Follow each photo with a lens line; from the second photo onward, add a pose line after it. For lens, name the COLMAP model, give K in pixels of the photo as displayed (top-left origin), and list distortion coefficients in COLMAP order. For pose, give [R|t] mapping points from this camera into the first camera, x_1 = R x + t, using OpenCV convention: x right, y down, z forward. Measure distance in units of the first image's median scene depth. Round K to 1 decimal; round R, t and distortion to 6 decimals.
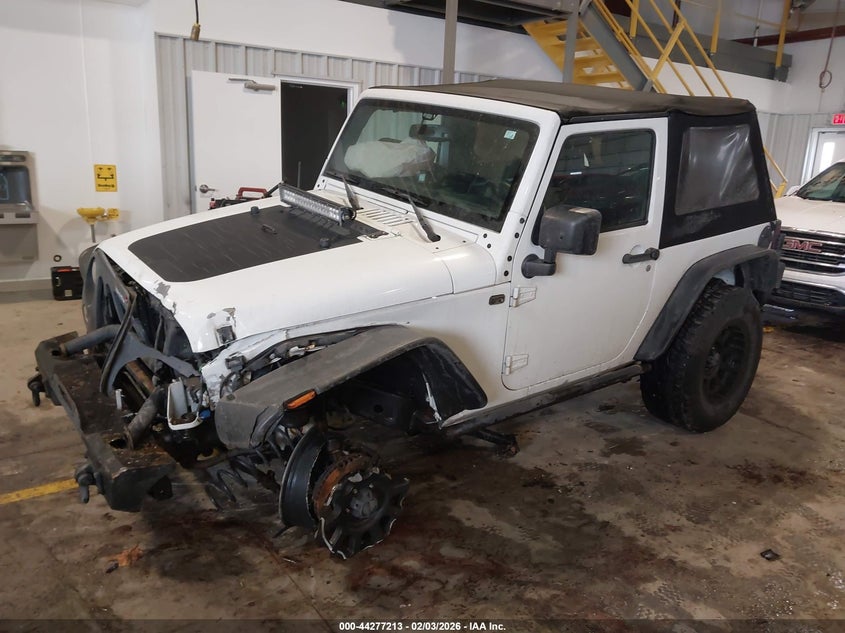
lens RADIAL K [[657.0, 0, 422.5], [0, 657.0, 316.5], [0, 0, 1]] dist [-0.001240, -0.007599]
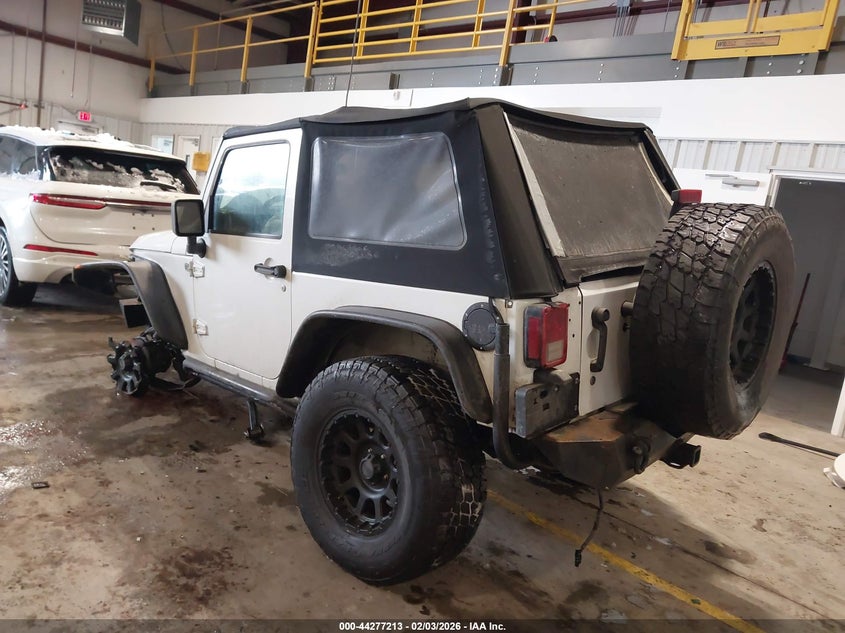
lens RADIAL K [[676.8, 0, 422.5], [0, 676.8, 316.5], [0, 0, 1]] dist [-0.004087, -0.006906]
pose [[0.164044, 0.146043, -0.975582, 1.302345], [-0.371559, 0.925290, 0.076036, -0.181250], [0.913802, 0.350013, 0.206052, 0.990396]]
